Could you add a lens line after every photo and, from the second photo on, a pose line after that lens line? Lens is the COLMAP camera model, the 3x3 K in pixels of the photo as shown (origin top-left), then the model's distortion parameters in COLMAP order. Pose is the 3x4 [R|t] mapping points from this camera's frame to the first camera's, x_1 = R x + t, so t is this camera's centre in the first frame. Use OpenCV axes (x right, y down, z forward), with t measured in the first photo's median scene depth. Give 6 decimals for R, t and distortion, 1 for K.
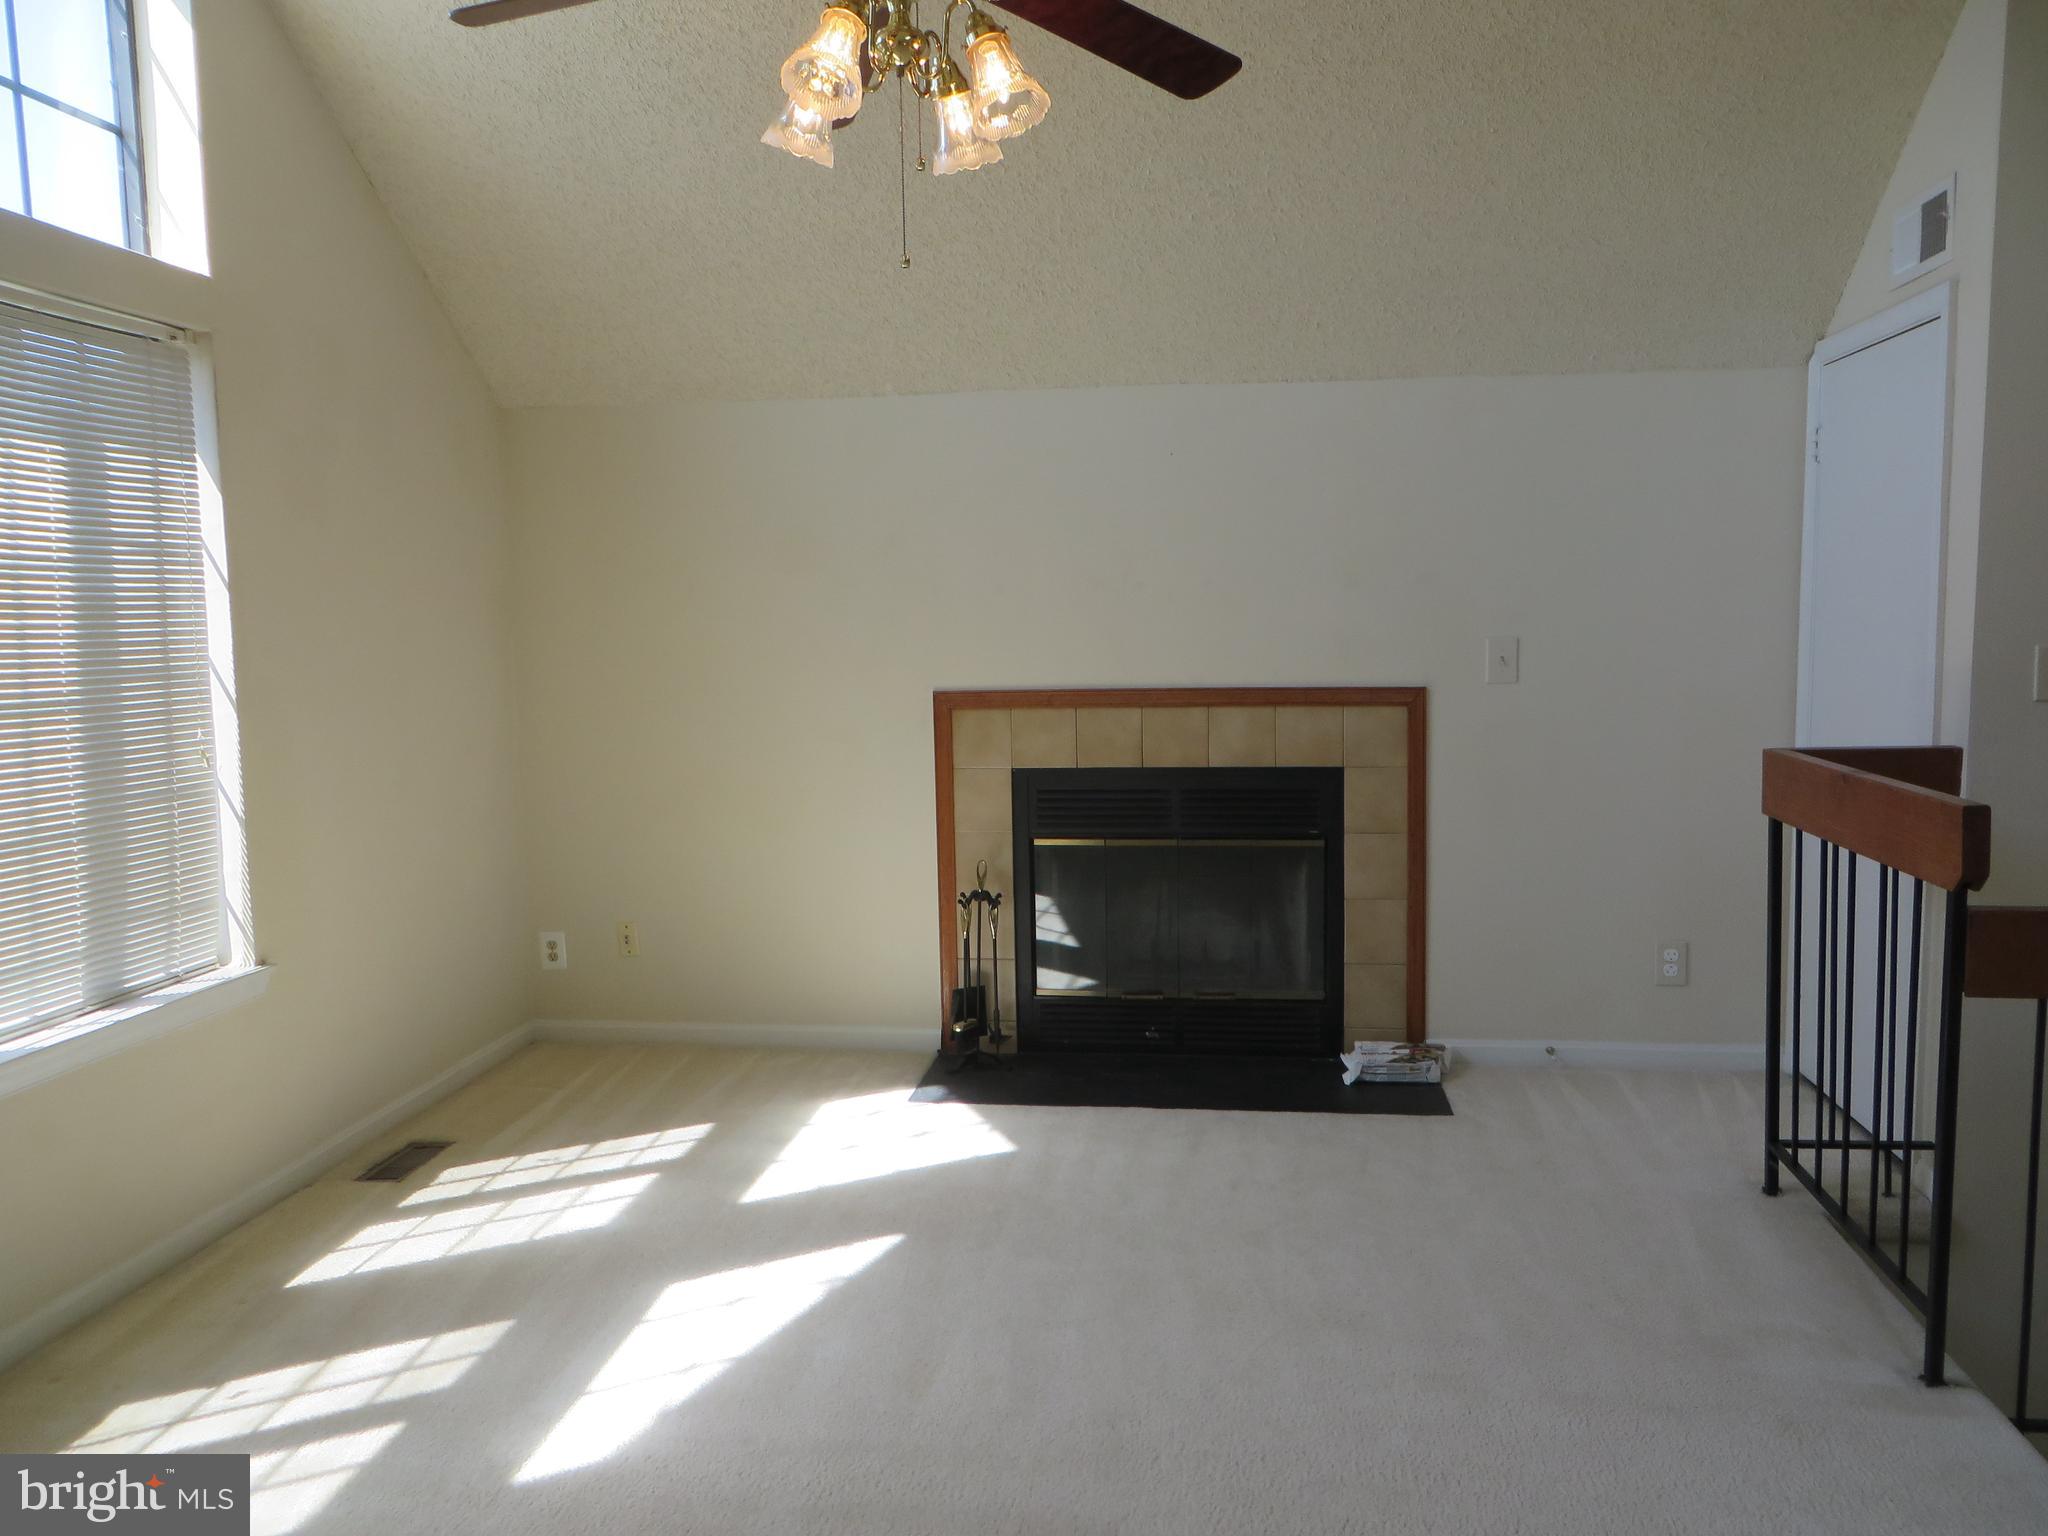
lens RADIAL K [[1567.2, 0, 1007.5], [0, 1567.2, 782.7], [0, 0, 1]] dist [0.005113, -0.008955]
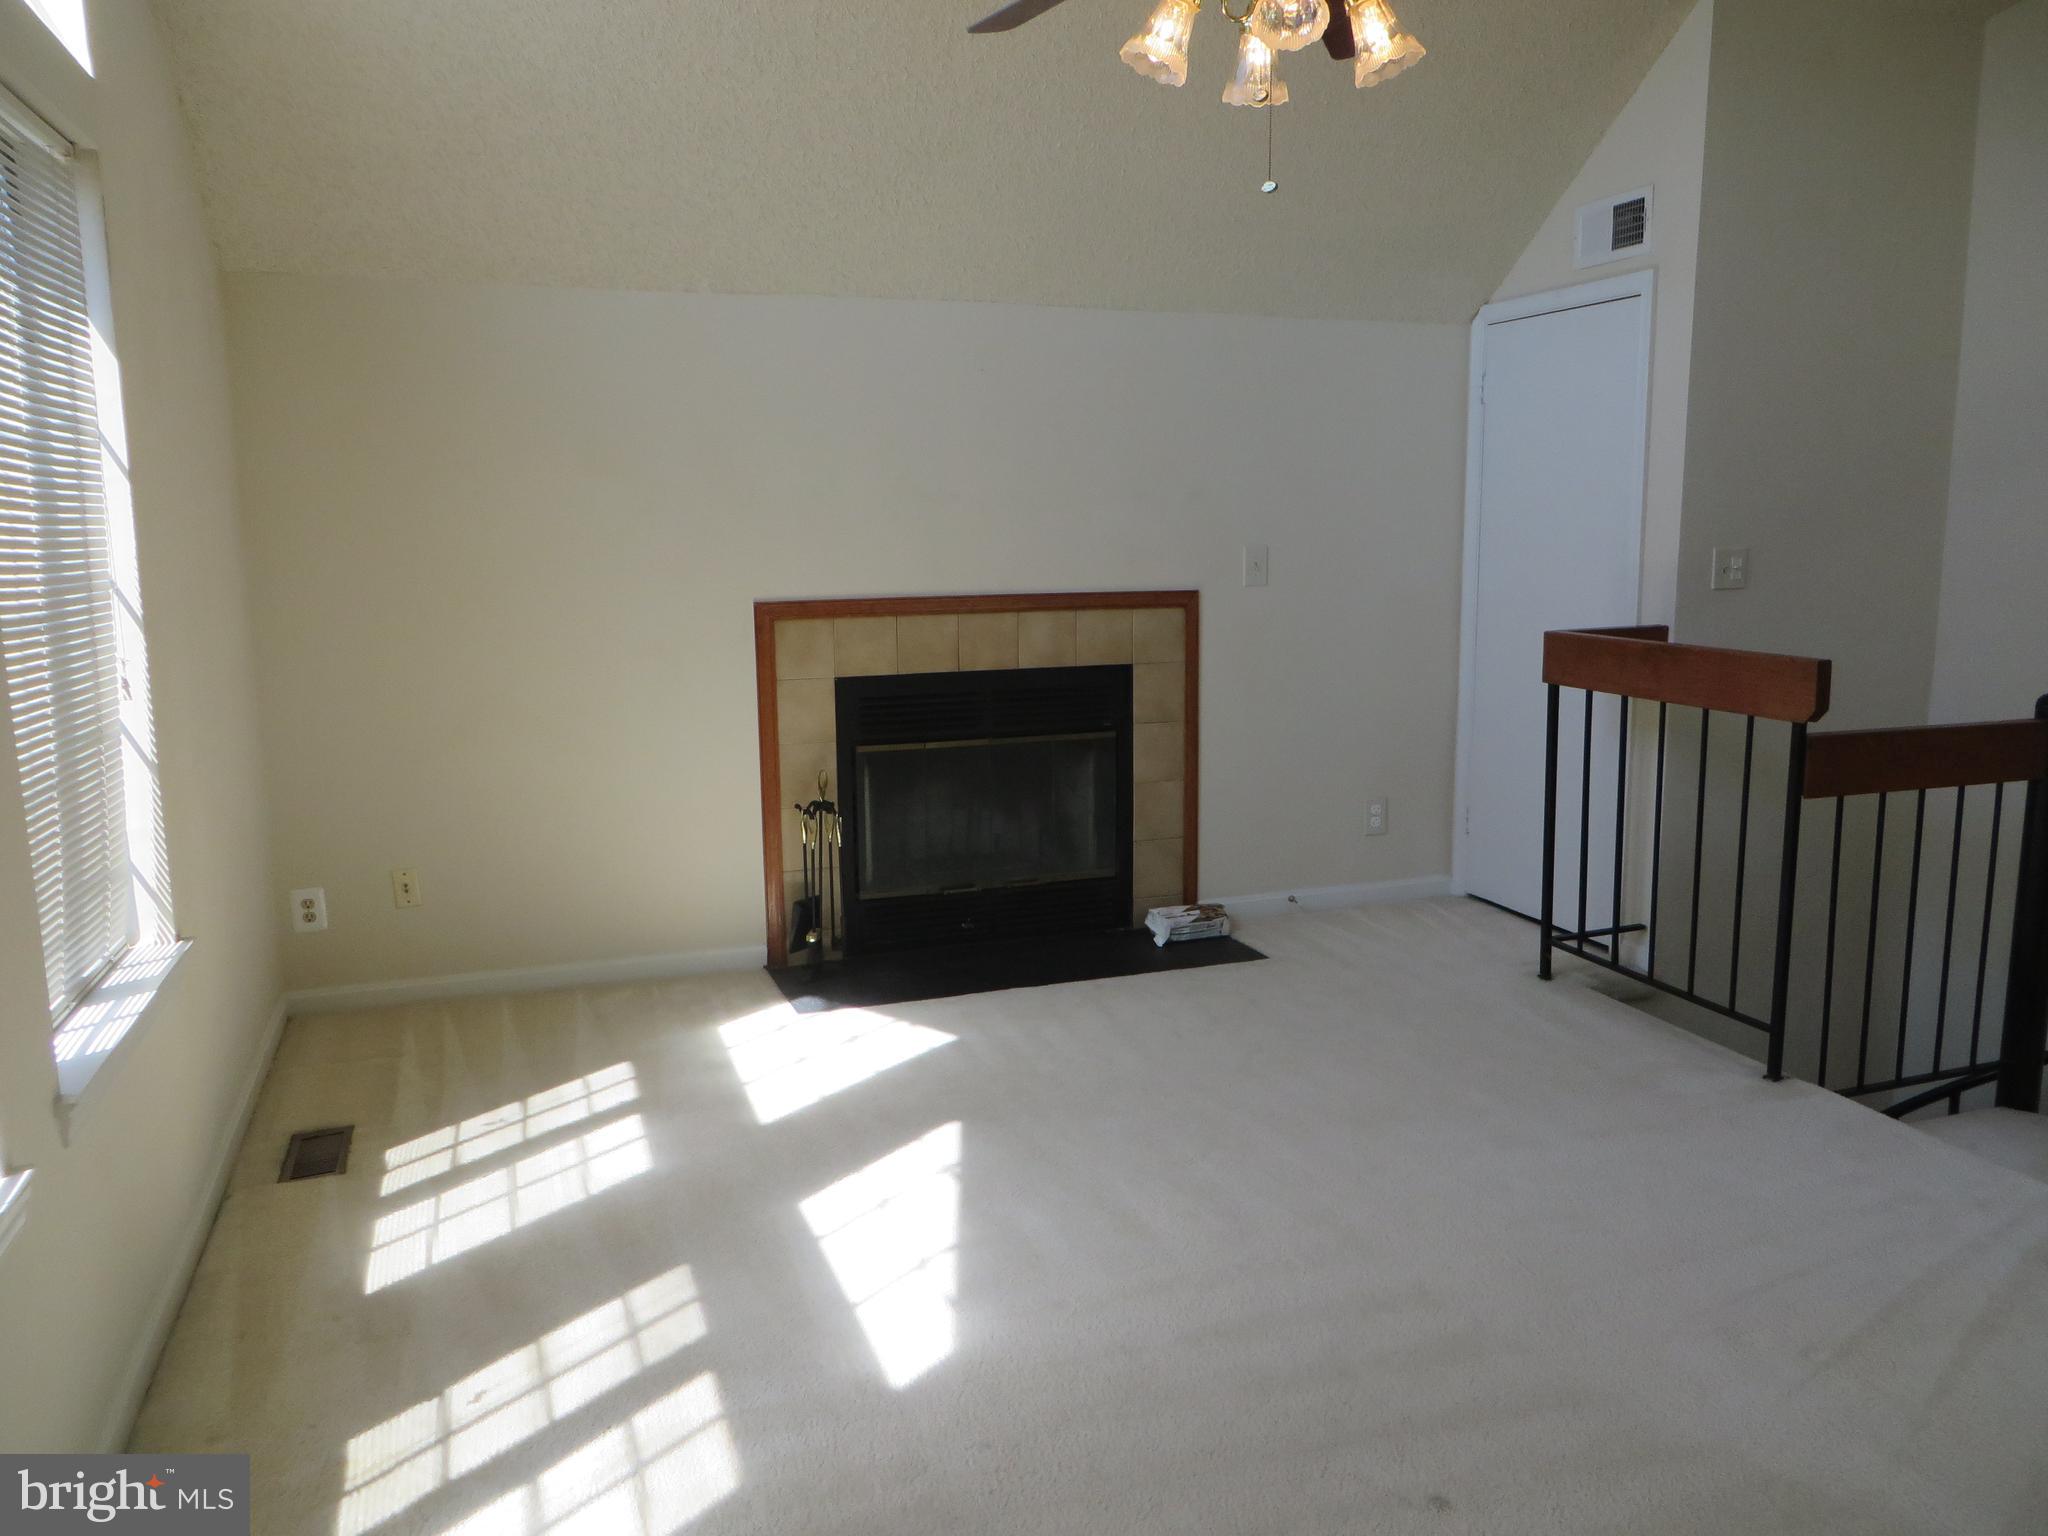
lens RADIAL K [[1567.2, 0, 1032.8], [0, 1567.2, 785.9], [0, 0, 1]] dist [0.005113, -0.008955]
pose [[0.882749, -0.069989, 0.464604, -0.371066], [0.047159, 0.997048, 0.060594, 0.005440], [-0.467473, -0.031579, 0.883443, 0.052717]]
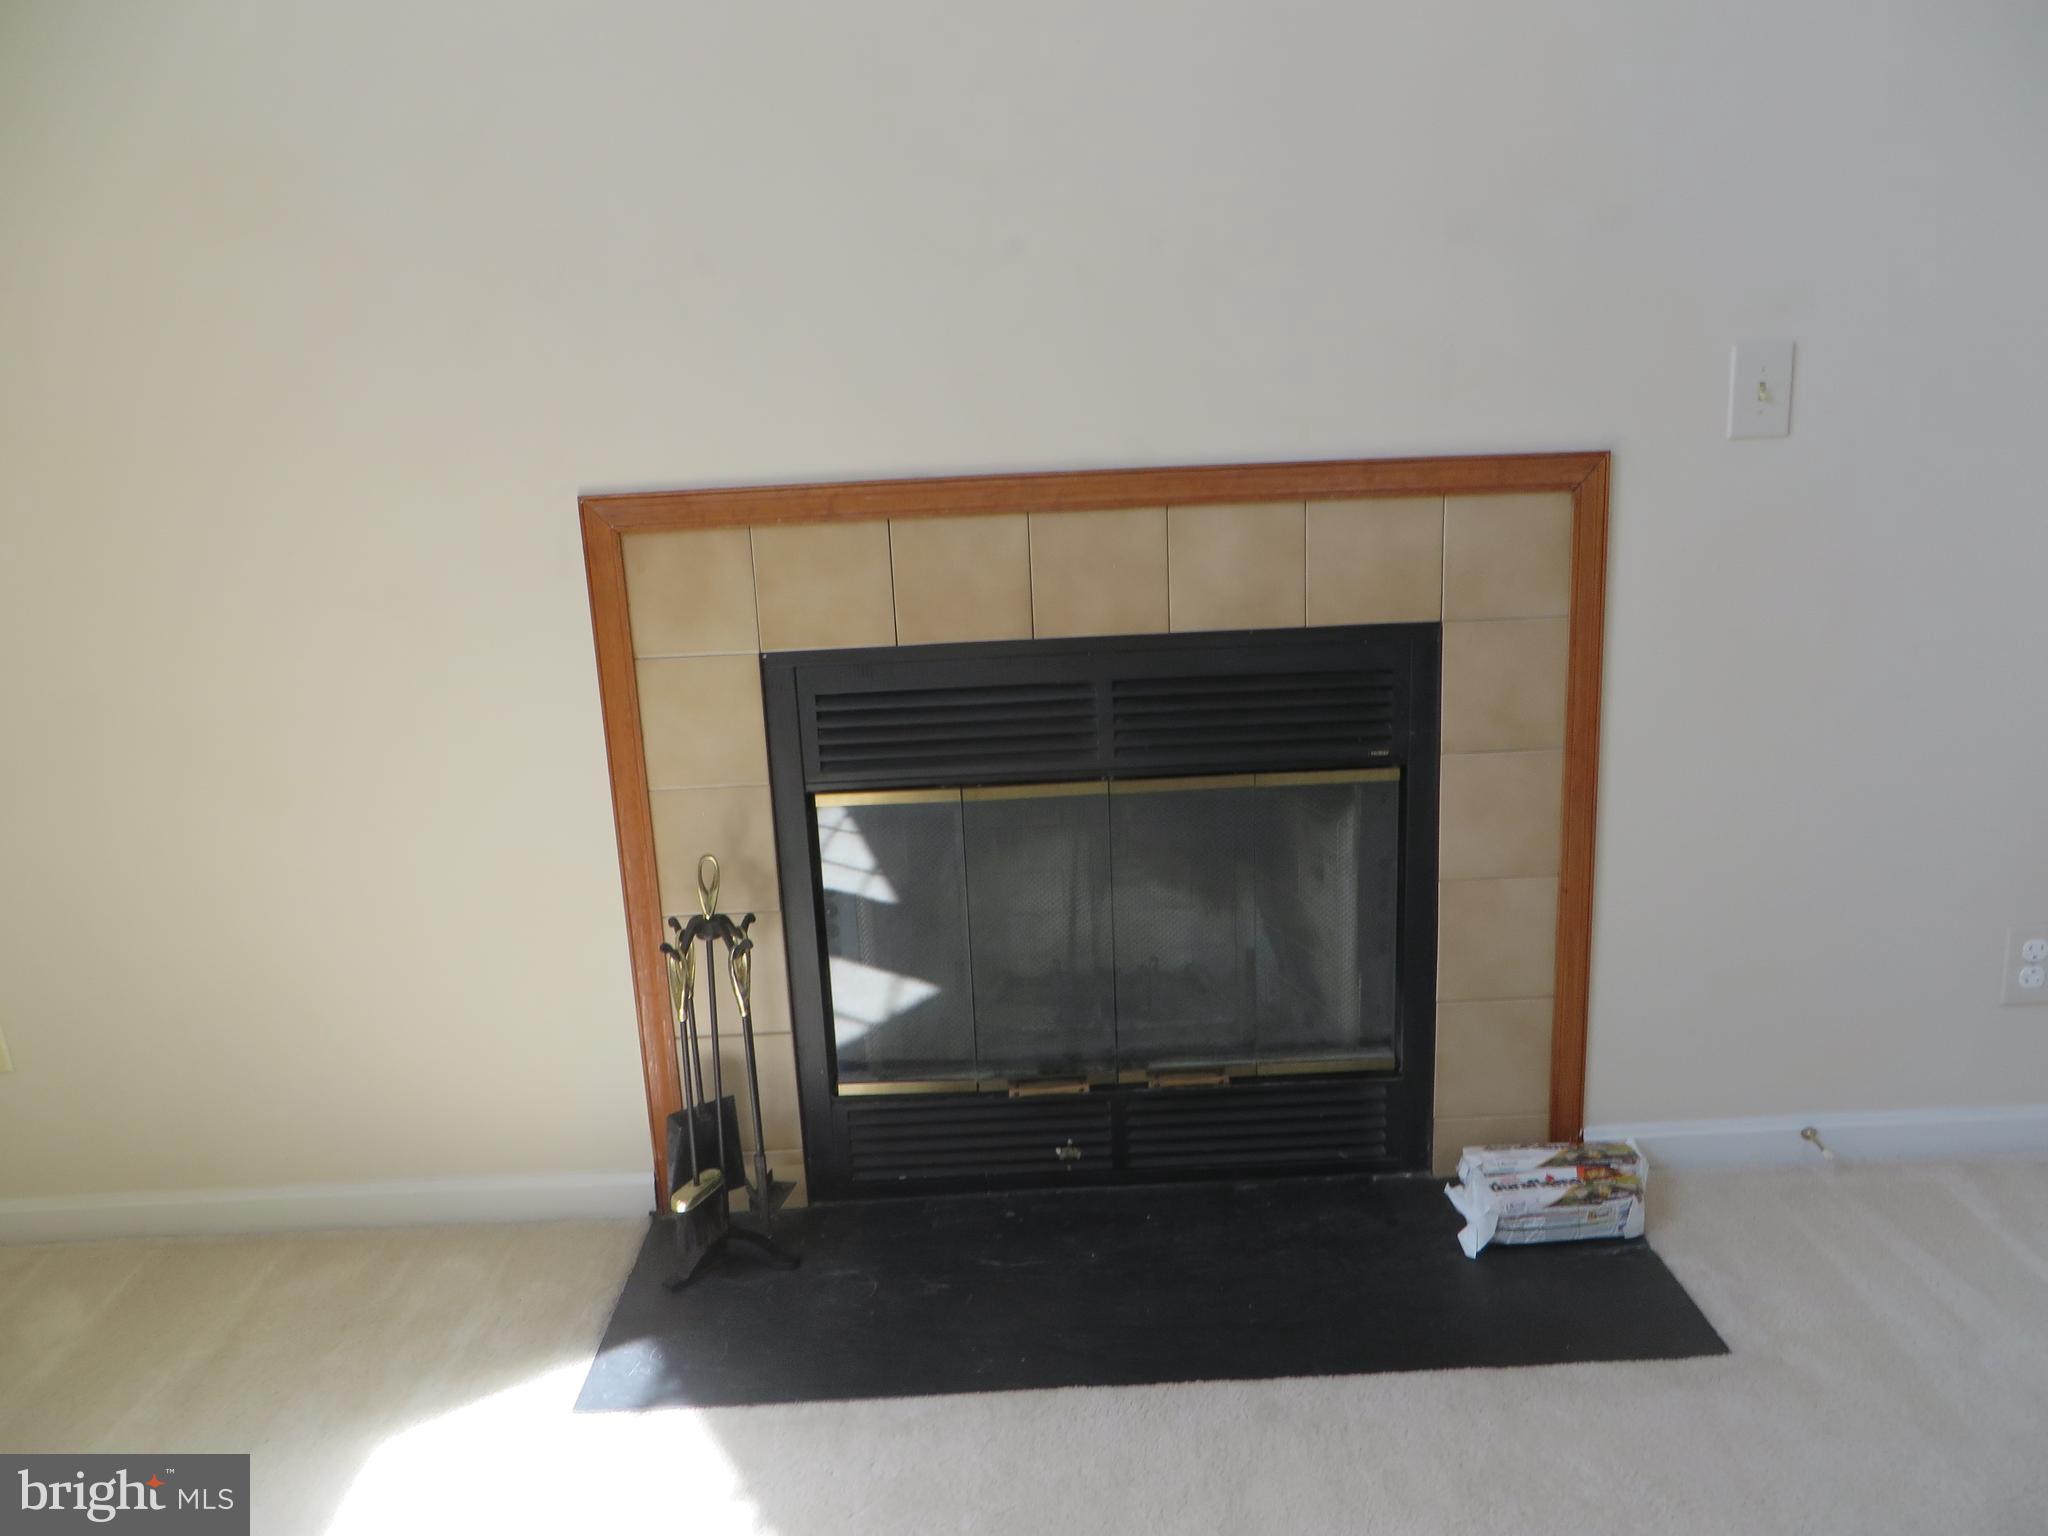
lens RADIAL K [[1567.2, 0, 1029.8], [0, 1567.2, 773.9], [0, 0, 1]] dist [0.005113, -0.008955]
pose [[0.986398, -0.062441, 0.152054, 0.009307], [0.042449, 0.990428, 0.131343, -0.033045], [-0.158800, -0.123102, 0.979606, 0.537123]]
